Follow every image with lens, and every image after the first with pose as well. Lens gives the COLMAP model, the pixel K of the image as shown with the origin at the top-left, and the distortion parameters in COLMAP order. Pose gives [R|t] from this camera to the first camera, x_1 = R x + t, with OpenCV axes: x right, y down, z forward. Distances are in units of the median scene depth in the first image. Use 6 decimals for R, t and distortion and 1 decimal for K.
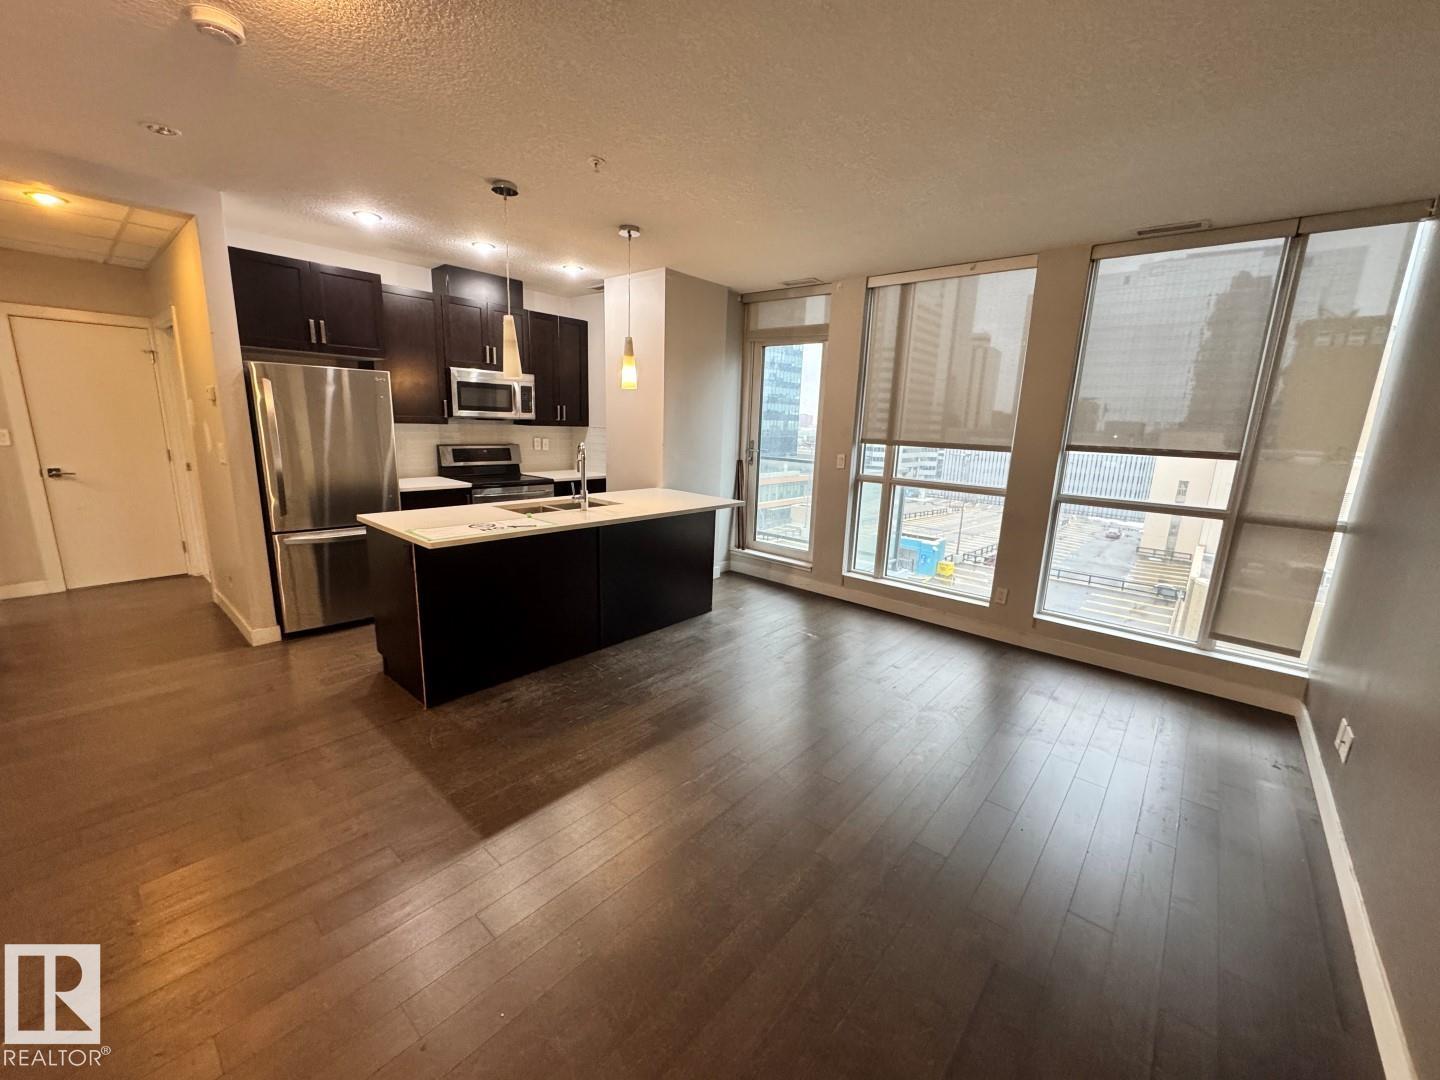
lens RADIAL K [[571.2, 0, 720.0], [0, 571.2, 540.0], [0, 0, 1]] dist [-0.001285, -0.000548]
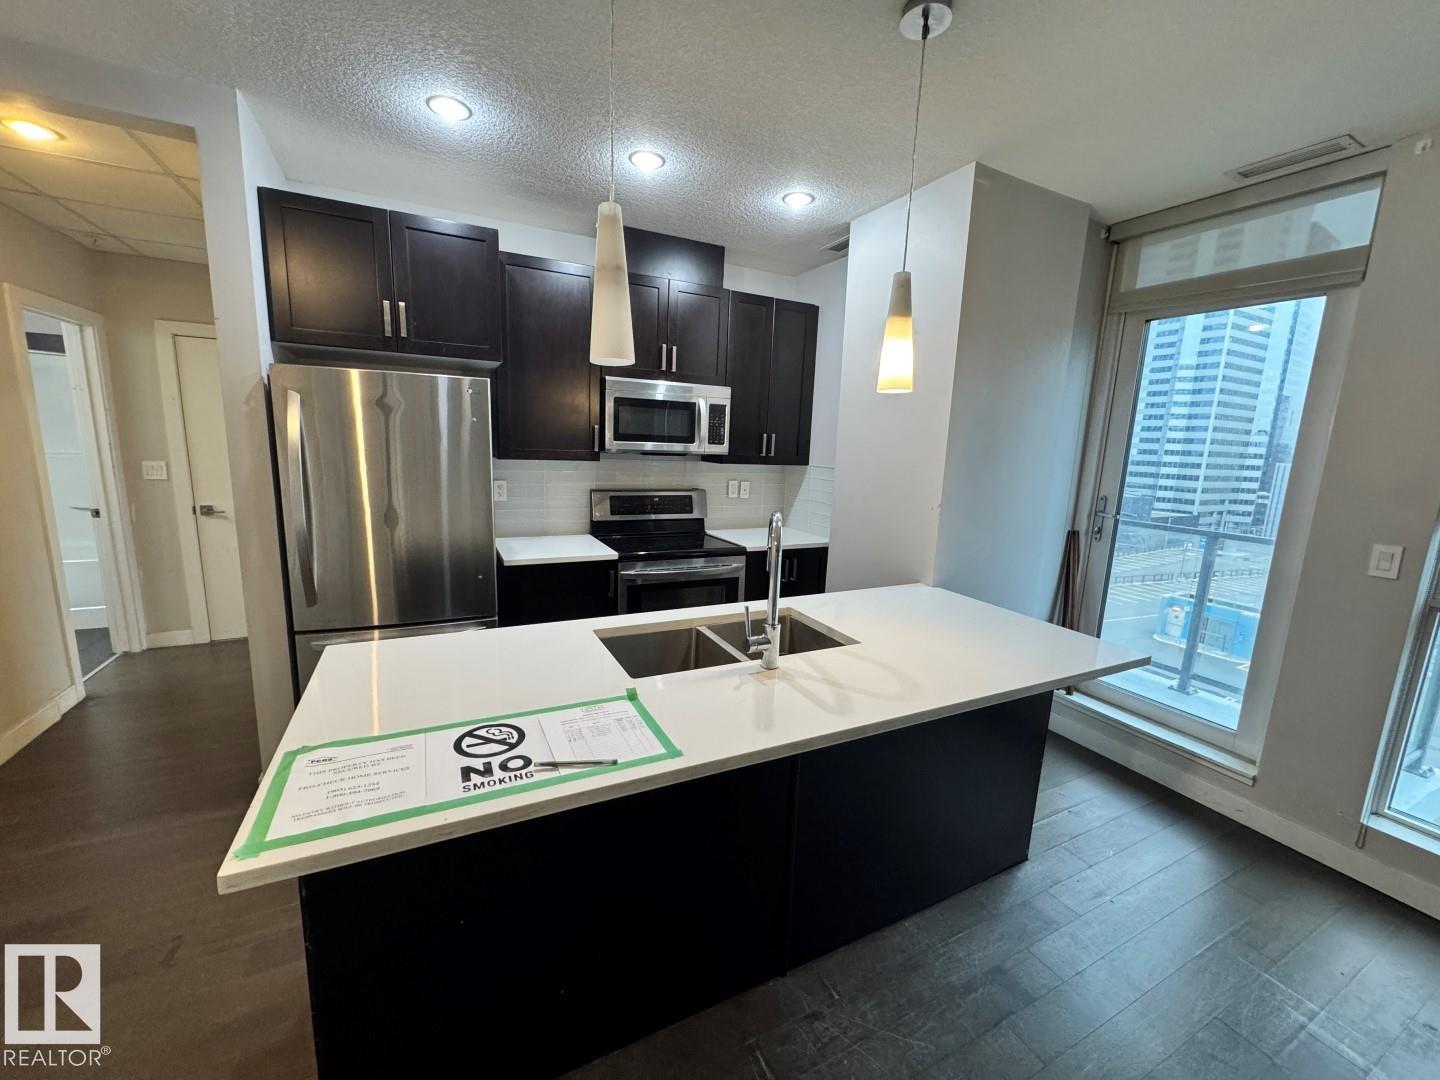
lens RADIAL K [[571.2, 0, 720.0], [0, 571.2, 540.0], [0, 0, 1]] dist [-0.001285, -0.000548]
pose [[0.924731, 0.065049, -0.375021, -0.085361], [-0.084404, 0.995803, -0.035399, -0.096222], [0.371144, 0.064388, 0.926340, 0.425109]]
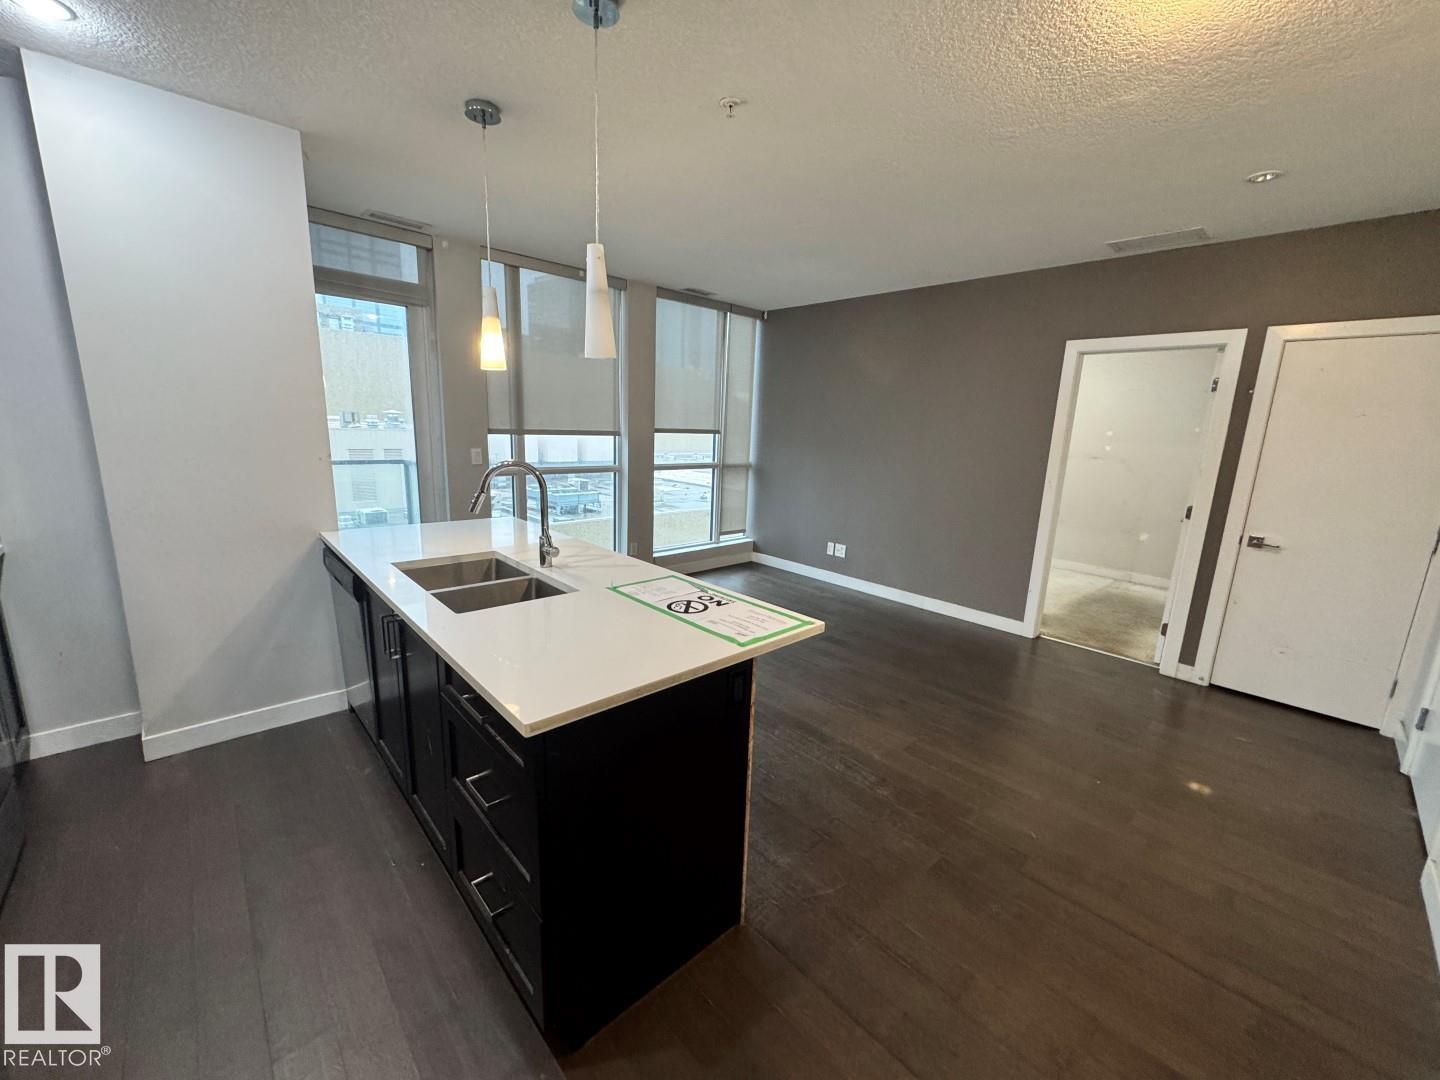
lens RADIAL K [[571.2, 0, 720.0], [0, 571.2, 540.0], [0, 0, 1]] dist [-0.001285, -0.000548]
pose [[0.111607, -0.230838, 0.966570, -0.605799], [0.174097, 0.962146, 0.209679, -0.132341], [-0.978383, 0.144875, 0.147570, 0.529511]]
